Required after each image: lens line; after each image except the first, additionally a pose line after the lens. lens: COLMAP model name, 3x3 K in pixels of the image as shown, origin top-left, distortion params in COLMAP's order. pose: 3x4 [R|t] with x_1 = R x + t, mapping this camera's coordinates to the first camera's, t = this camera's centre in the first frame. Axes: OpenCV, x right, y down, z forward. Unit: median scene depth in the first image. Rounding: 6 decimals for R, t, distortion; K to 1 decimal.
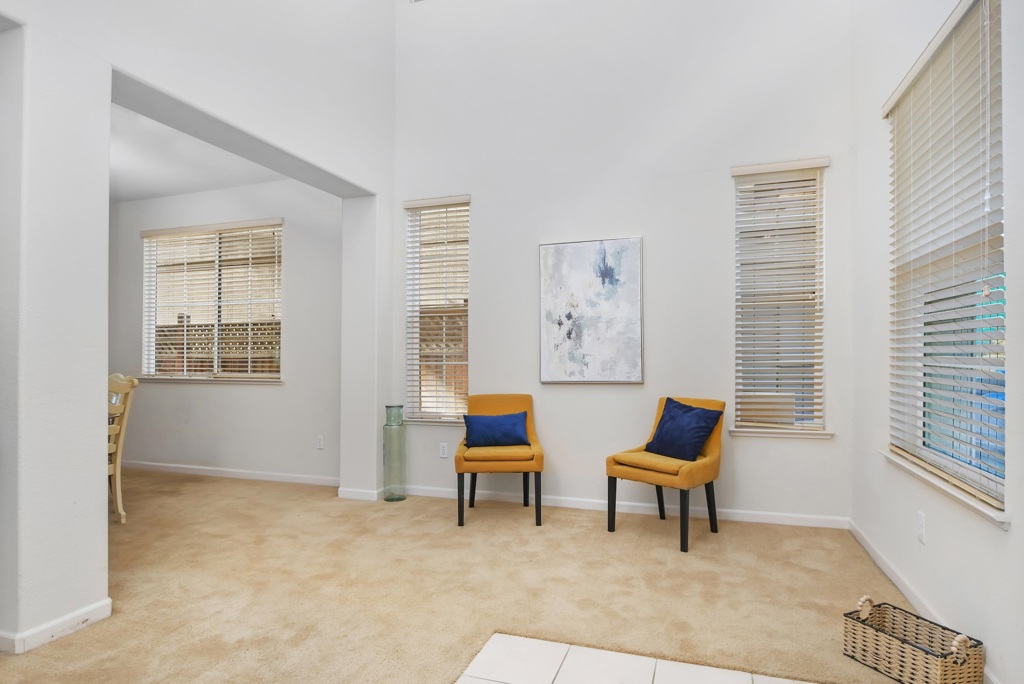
lens RADIAL K [[571.7, 0, 511.1], [0, 571.7, 353.7], [0, 0, 1]] dist [-0.014419, -0.000629]
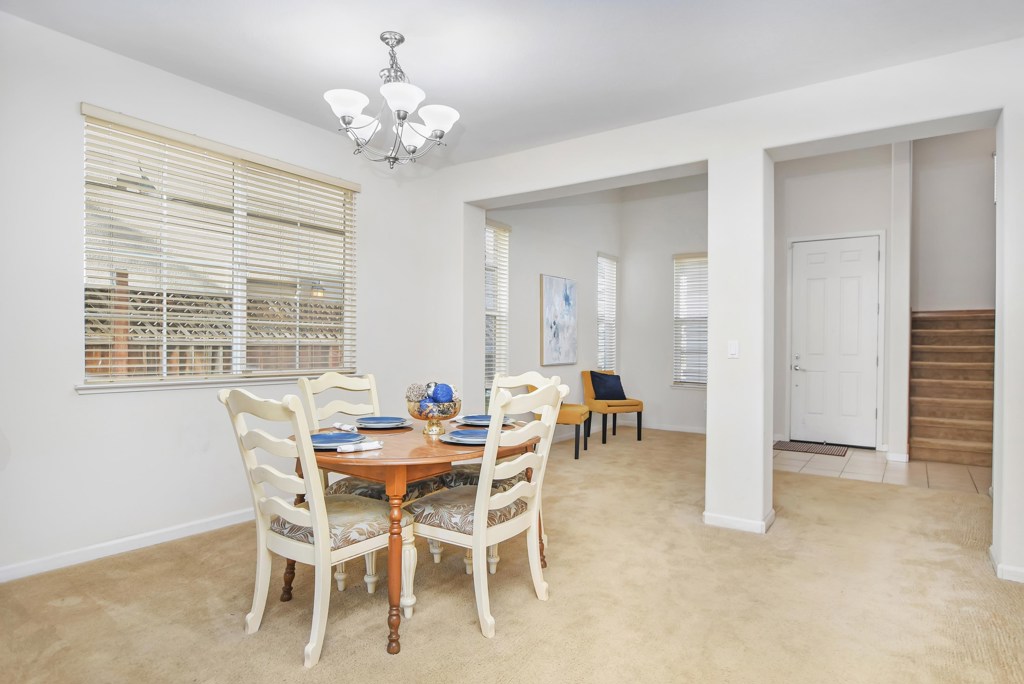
lens RADIAL K [[571.7, 0, 511.1], [0, 571.7, 353.7], [0, 0, 1]] dist [-0.014419, -0.000629]
pose [[0.295100, 0.000389, 0.955466, -1.474687], [-0.009496, 0.999952, 0.002526, 0.018003], [-0.955419, -0.009819, 0.295089, 0.640443]]
